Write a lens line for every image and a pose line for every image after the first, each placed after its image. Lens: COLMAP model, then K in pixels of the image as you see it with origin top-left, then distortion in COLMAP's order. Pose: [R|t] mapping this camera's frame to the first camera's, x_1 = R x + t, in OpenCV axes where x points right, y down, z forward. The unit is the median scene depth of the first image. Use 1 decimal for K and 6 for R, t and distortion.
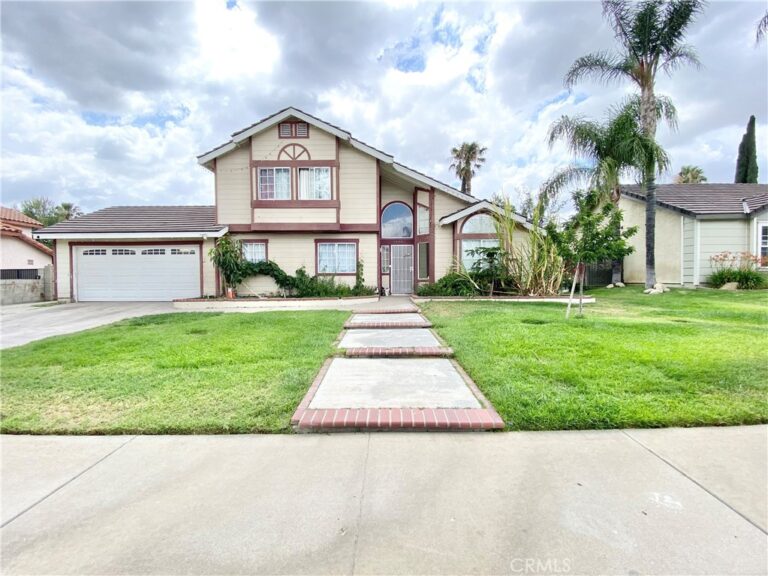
lens RADIAL K [[368.6, 0, 384.7], [0, 368.6, 296.5], [0, 0, 1]] dist [0.029801, -0.042268]
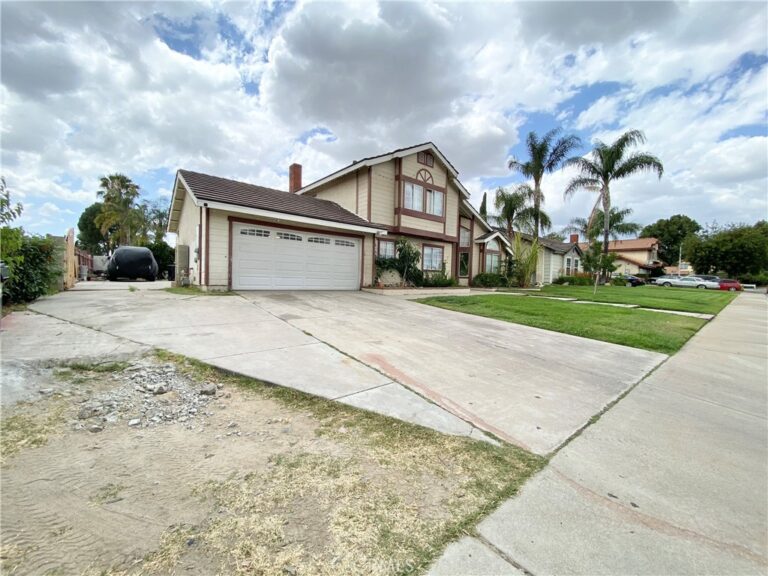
lens RADIAL K [[310.6, 0, 384.0], [0, 310.6, 288.0], [0, 0, 1]] dist [0.022636, -0.015957]
pose [[0.749202, 0.005706, 0.662317, -1.047827], [-0.014218, 0.999871, 0.007468, -0.001287], [-0.662189, -0.015012, 0.749187, 0.260848]]
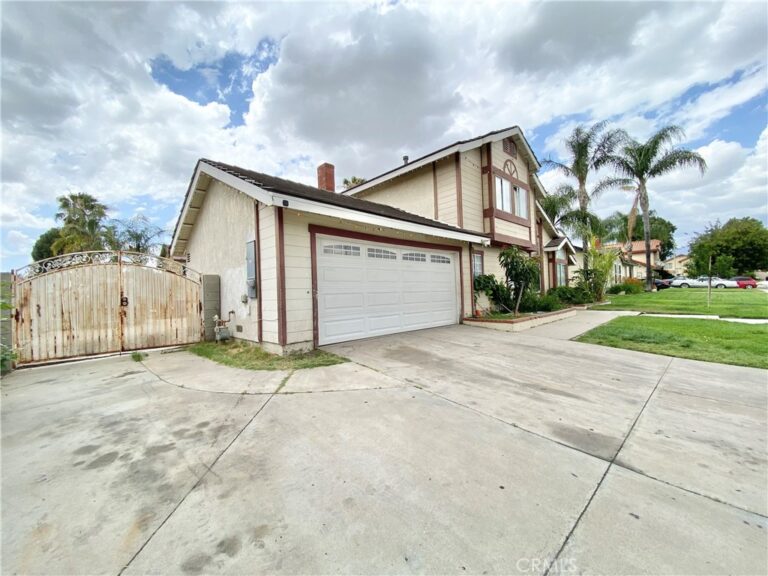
lens RADIAL K [[310.7, 0, 382.6], [0, 310.7, 290.6], [0, 0, 1]] dist [0.000364, -0.000007]
pose [[0.701795, -0.011683, 0.712284, -1.073649], [0.041063, 0.998866, -0.024075, -0.047781], [-0.711195, 0.046145, 0.701479, 0.649091]]
